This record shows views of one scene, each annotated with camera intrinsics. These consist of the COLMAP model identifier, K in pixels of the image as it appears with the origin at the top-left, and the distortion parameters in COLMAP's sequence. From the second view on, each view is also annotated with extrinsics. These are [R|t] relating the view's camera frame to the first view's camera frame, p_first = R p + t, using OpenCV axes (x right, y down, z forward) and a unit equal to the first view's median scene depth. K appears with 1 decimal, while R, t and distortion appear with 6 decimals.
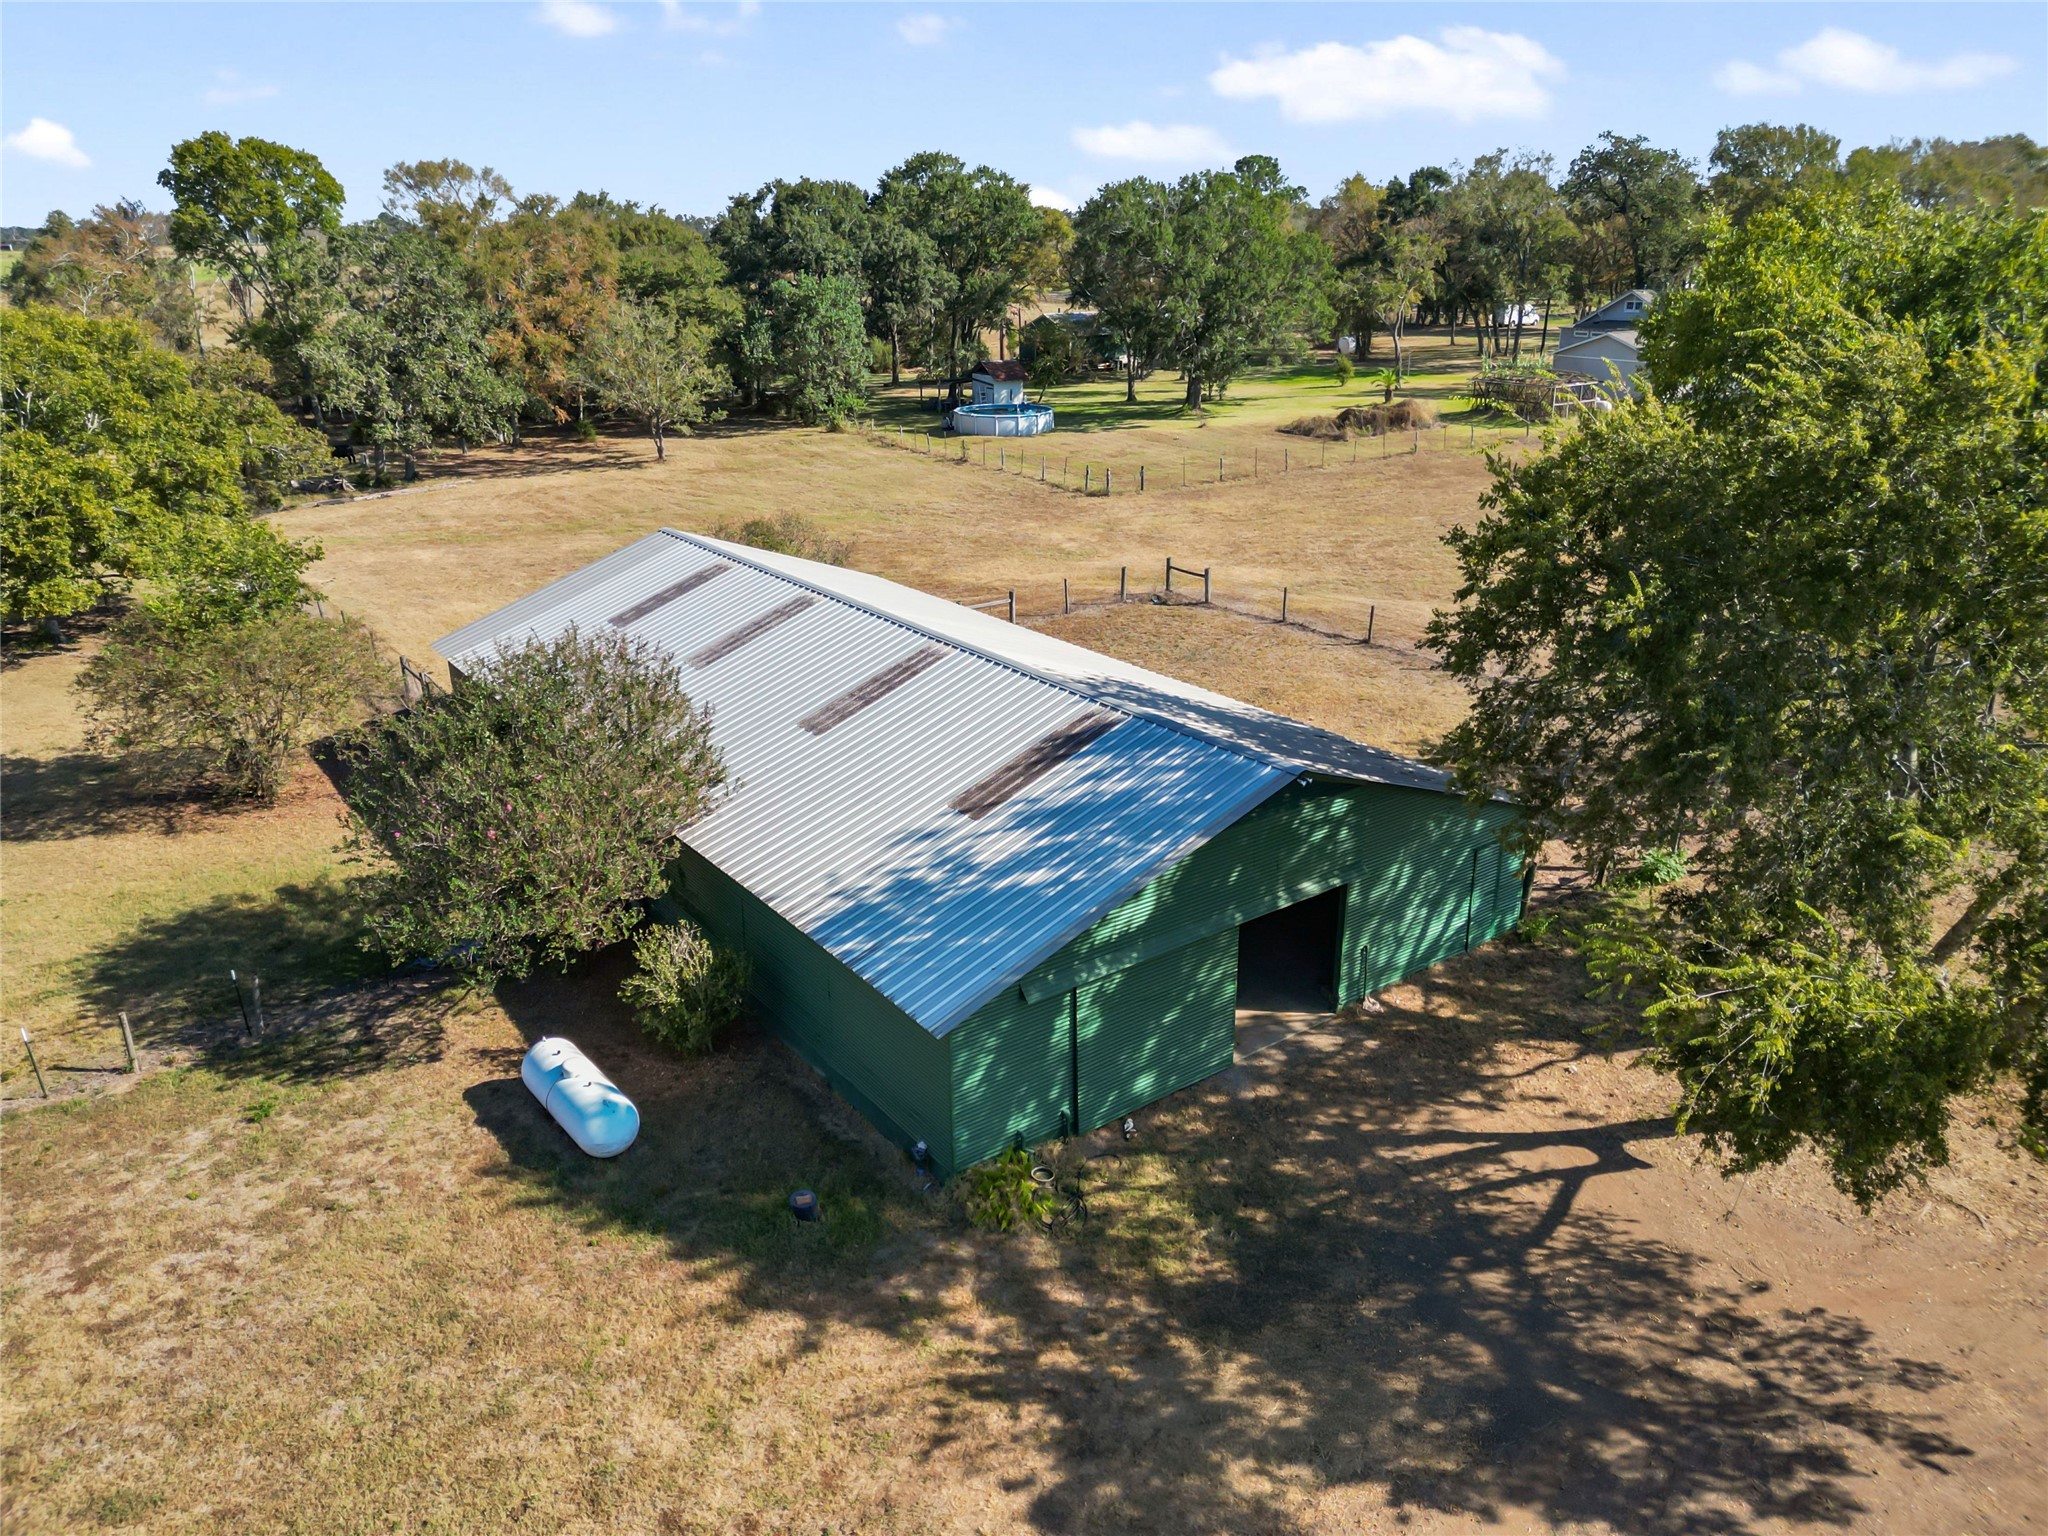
lens RADIAL K [[1448.3, 0, 1020.1], [0, 1448.3, 742.1], [0, 0, 1]] dist [0.071087, -0.070499]
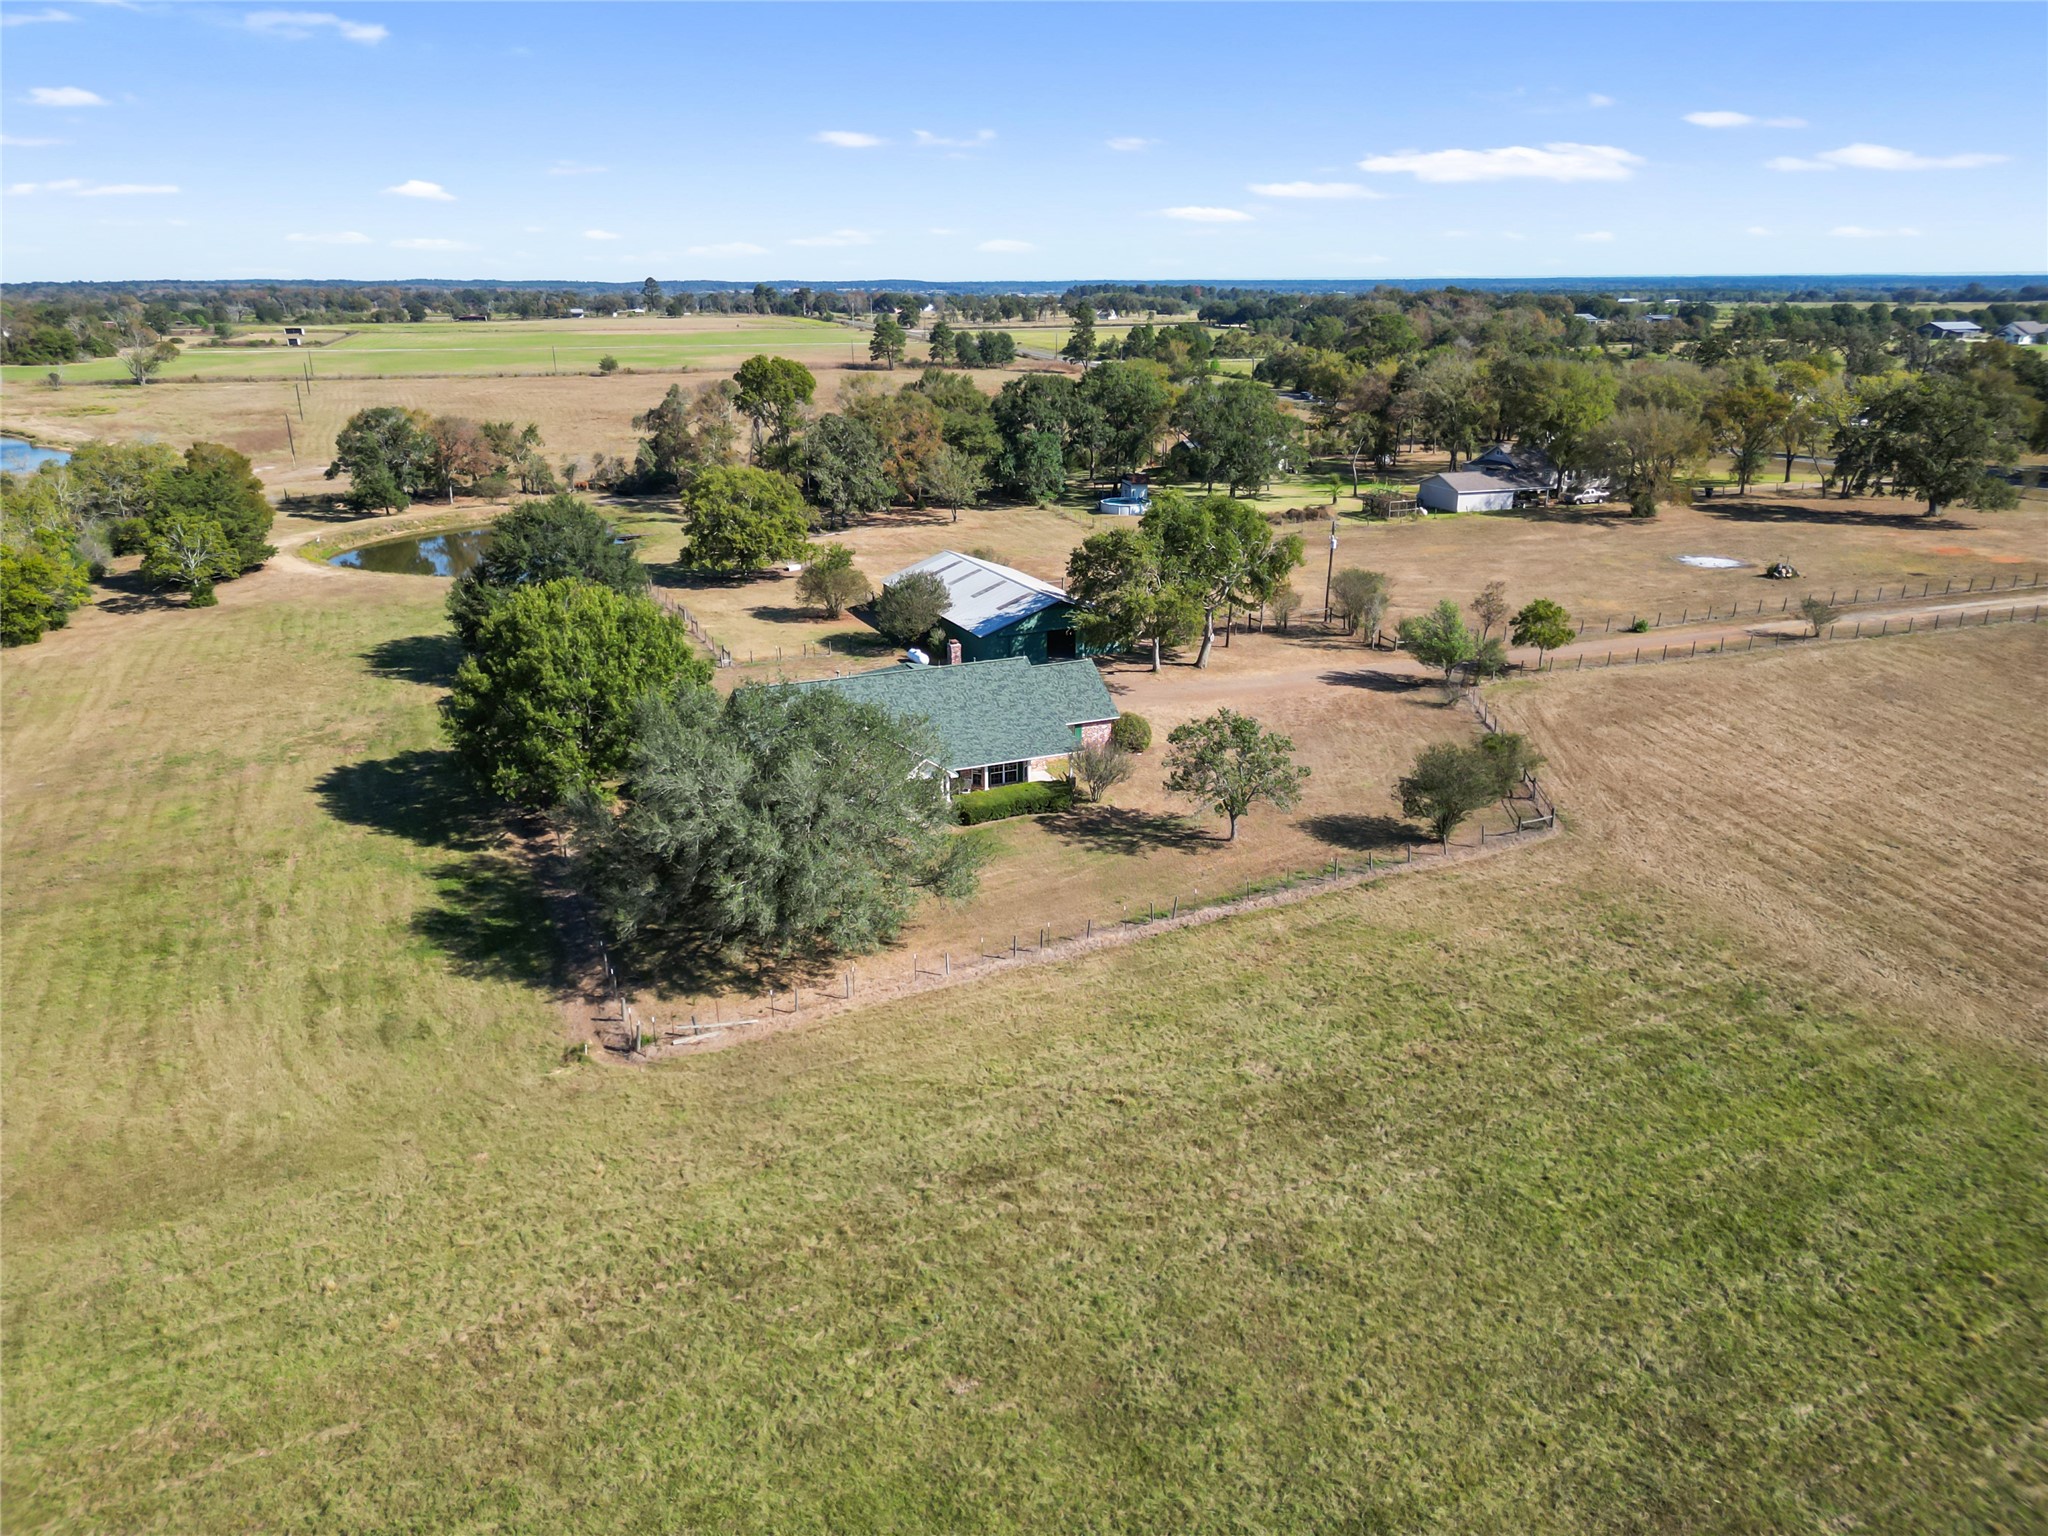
lens RADIAL K [[1448.3, 0, 1020.1], [0, 1448.3, 742.1], [0, 0, 1]] dist [0.071087, -0.070499]
pose [[0.977940, 0.068890, -0.197198, 0.269173], [-0.074805, 0.996940, -0.022700, 0.157973], [0.195031, 0.036950, 0.980101, -0.981157]]
